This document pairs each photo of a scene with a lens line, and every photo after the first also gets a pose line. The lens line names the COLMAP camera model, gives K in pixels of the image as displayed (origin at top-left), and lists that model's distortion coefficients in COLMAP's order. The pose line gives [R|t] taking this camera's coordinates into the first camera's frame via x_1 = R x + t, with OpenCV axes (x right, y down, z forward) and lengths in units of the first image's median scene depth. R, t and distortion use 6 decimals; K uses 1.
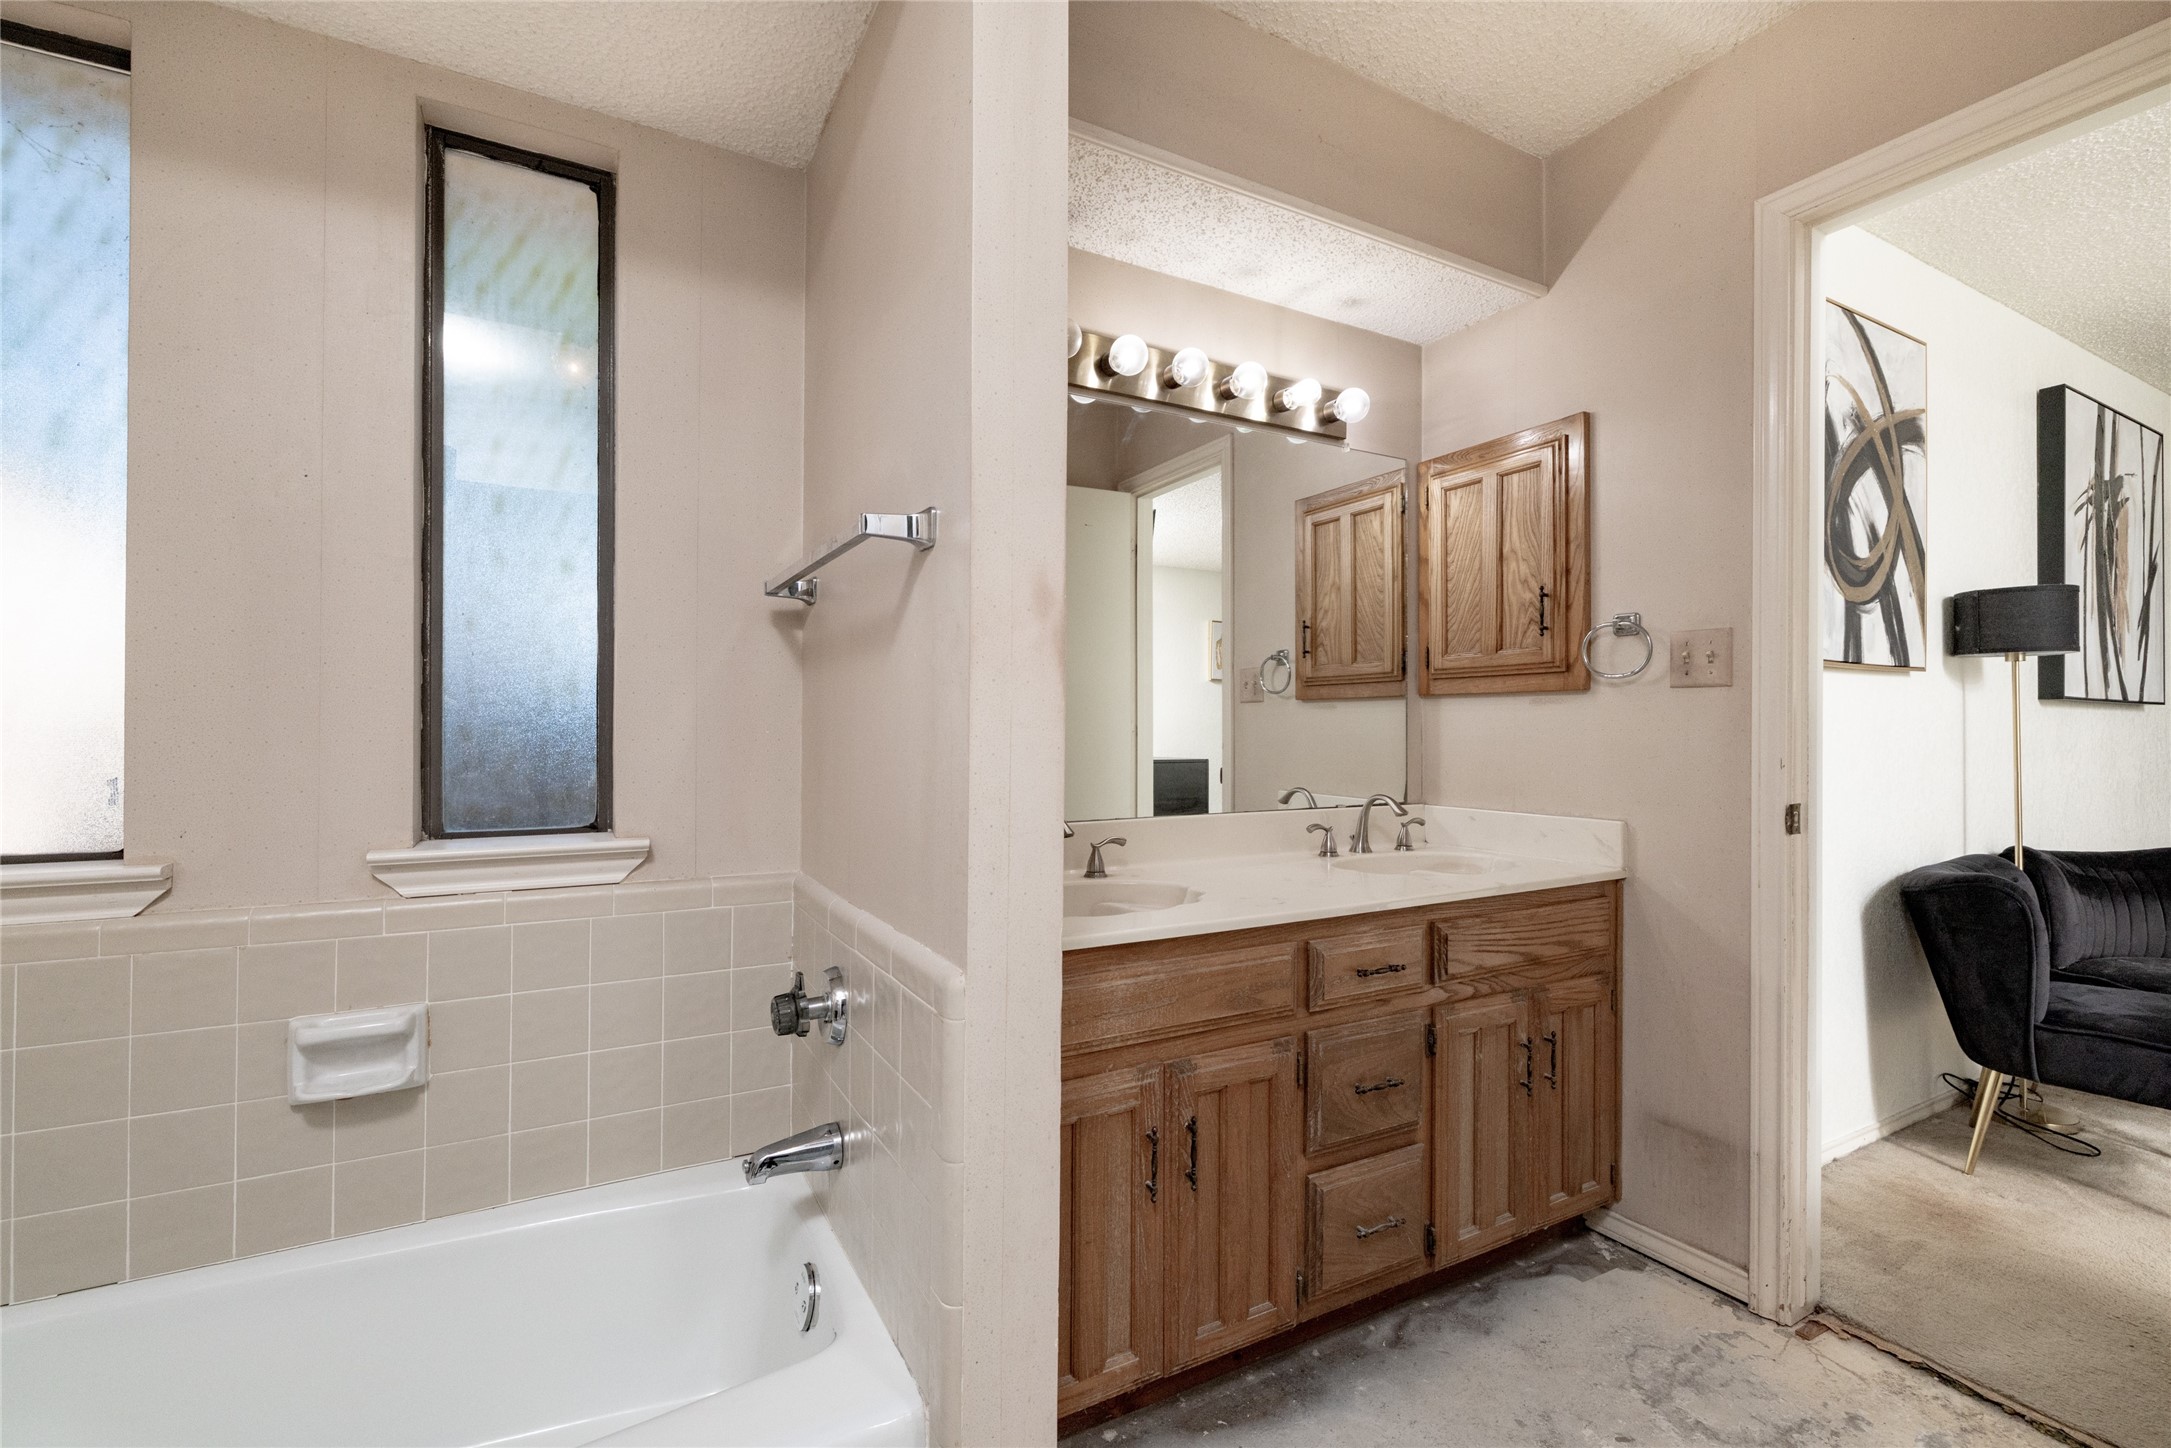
lens RADIAL K [[924.7, 0, 1073.4], [0, 924.7, 717.5], [0, 0, 1]] dist [0.003325, 0.001174]
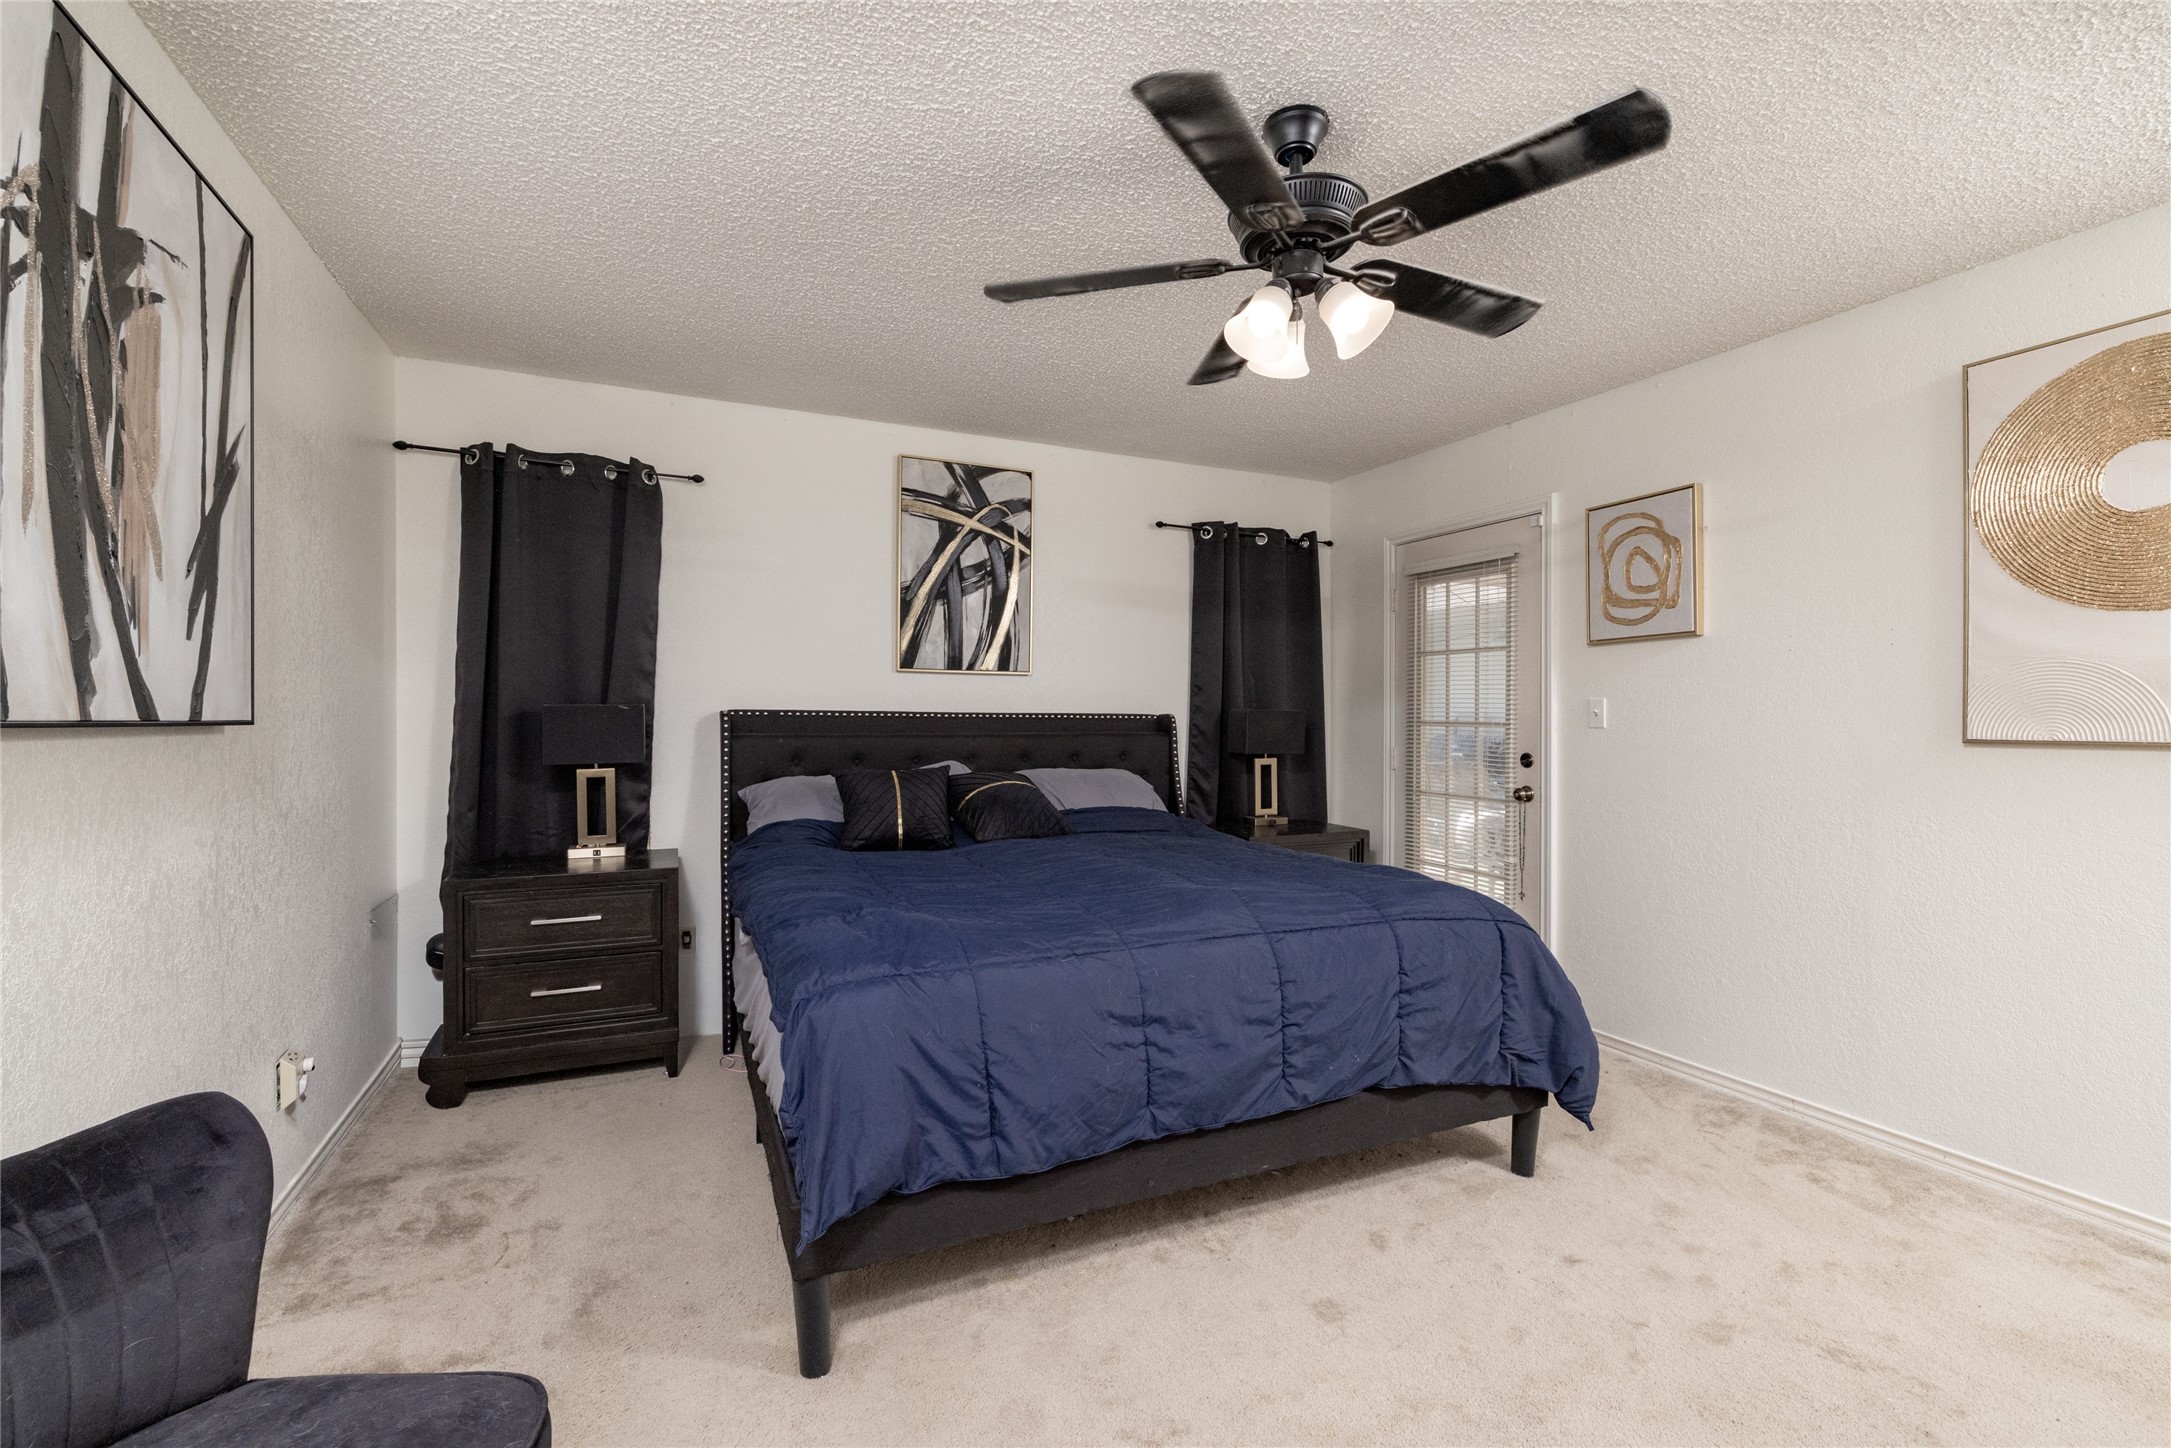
lens RADIAL K [[924.7, 0, 1077.6], [0, 924.7, 712.0], [0, 0, 1]] dist [0.003325, 0.001174]
pose [[0.082716, 0.002780, 0.996569, 1.159973], [-0.008766, 0.999959, -0.002061, -0.043142], [-0.996535, -0.008565, 0.082737, 0.813658]]
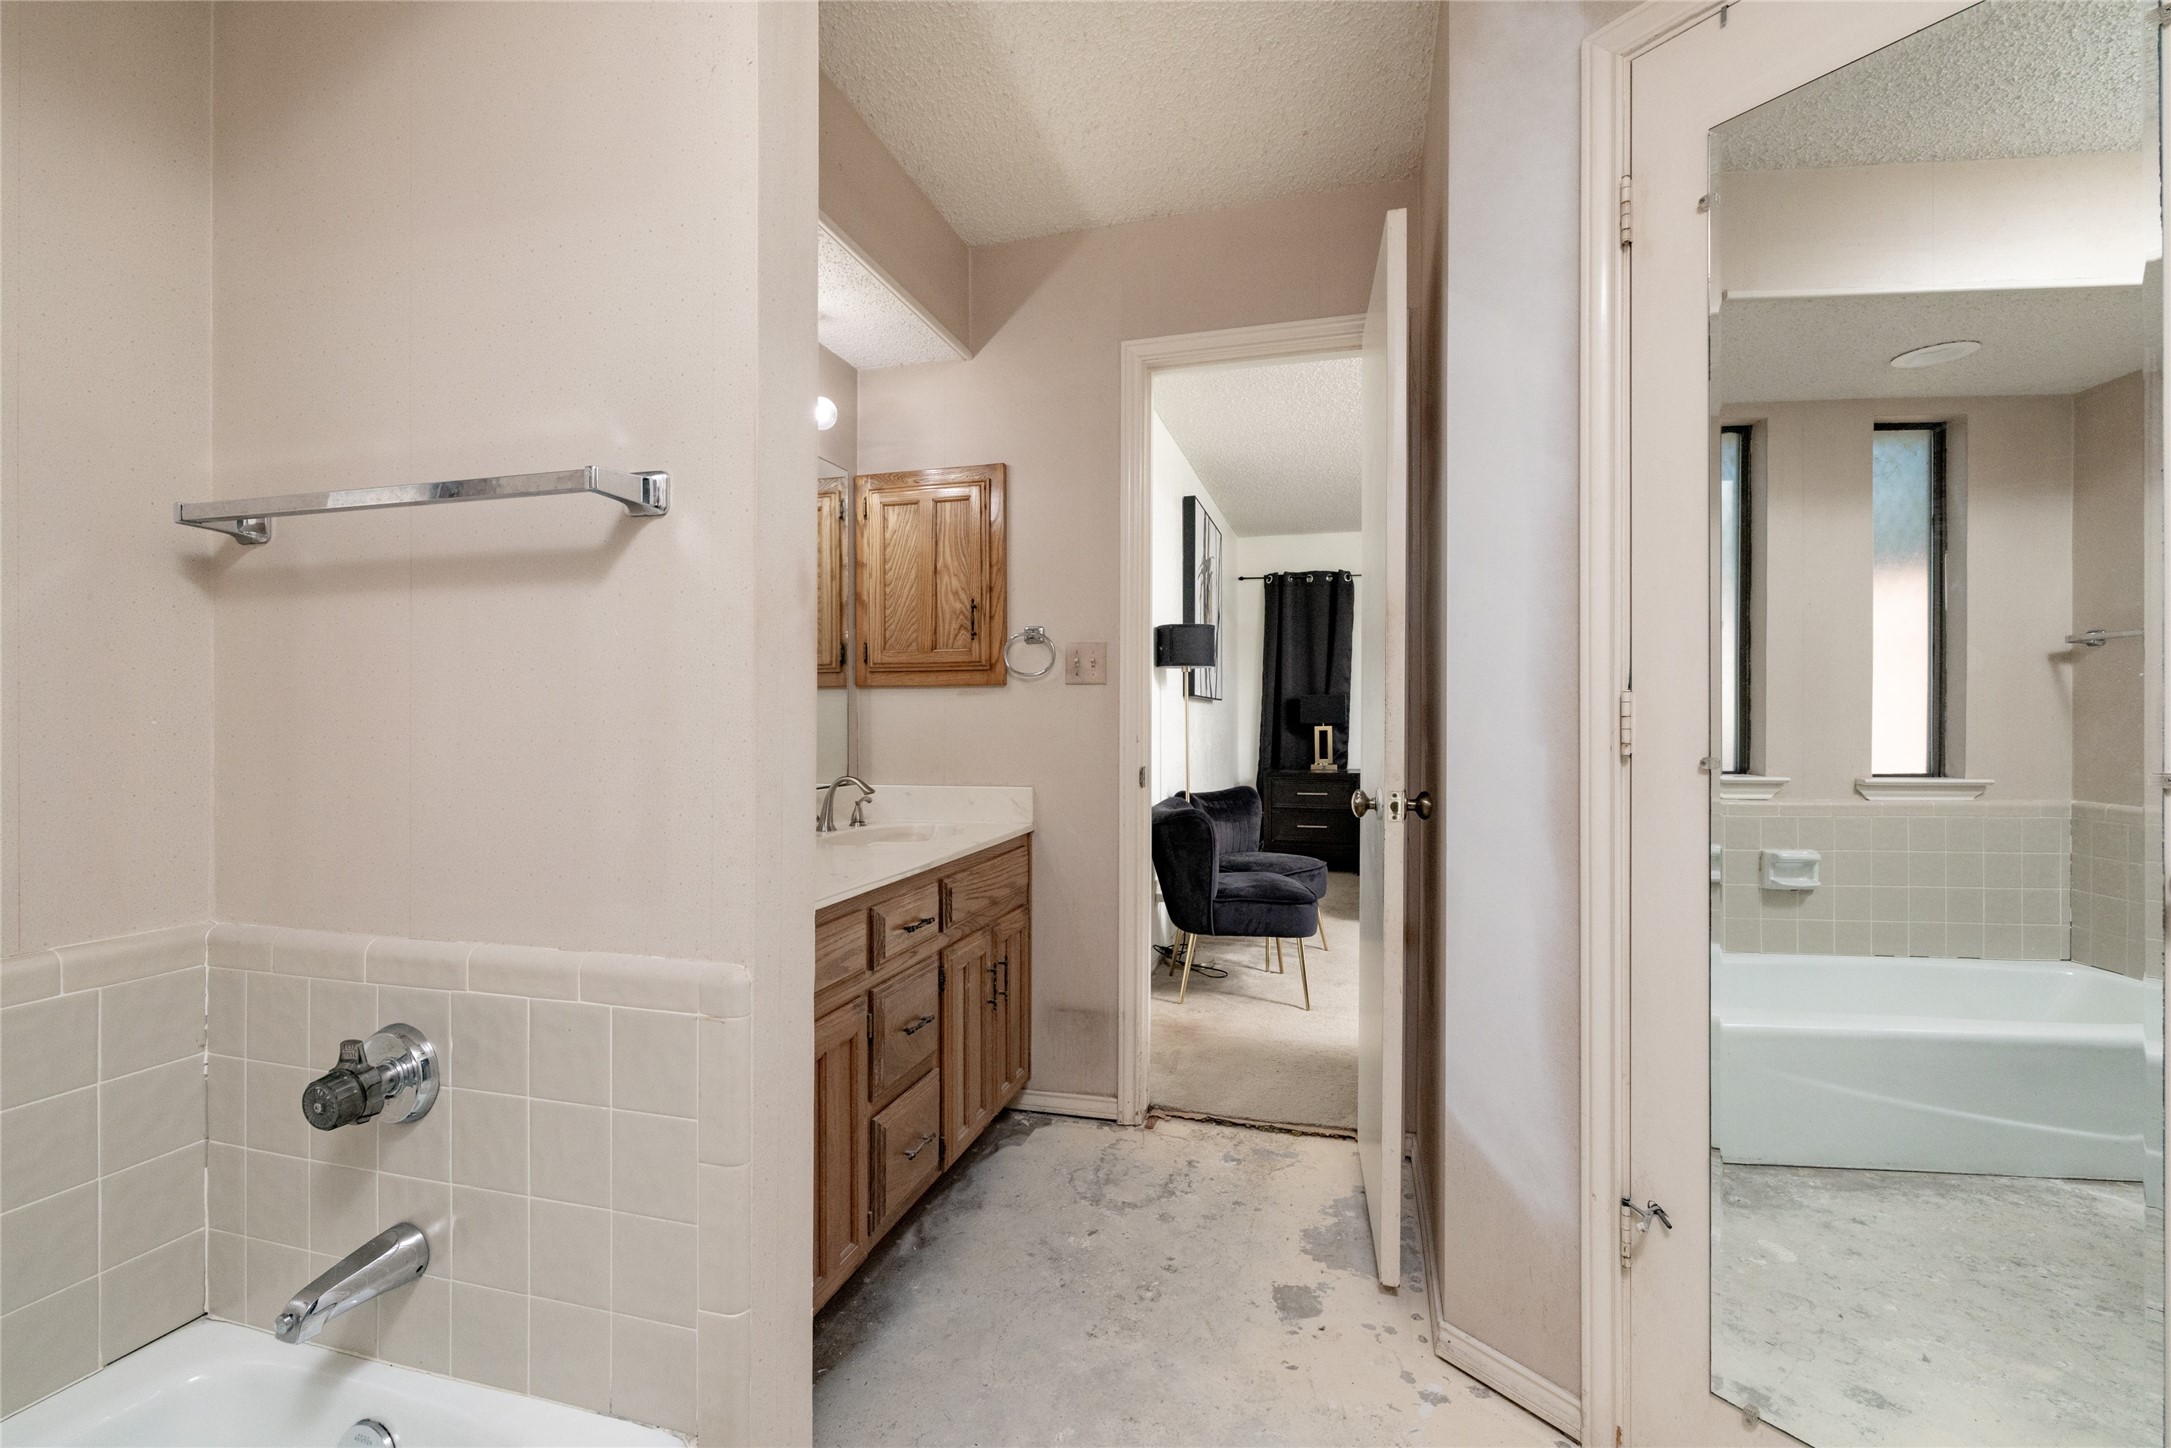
lens RADIAL K [[924.7, 0, 1080.0], [0, 924.7, 715.6], [0, 0, 1]] dist [0.003325, 0.001174]
pose [[0.712762, -0.002381, 0.701402, -0.254230], [-0.003714, 0.999967, 0.007169, 0.002610], [-0.701397, -0.007715, 0.712729, 0.030181]]
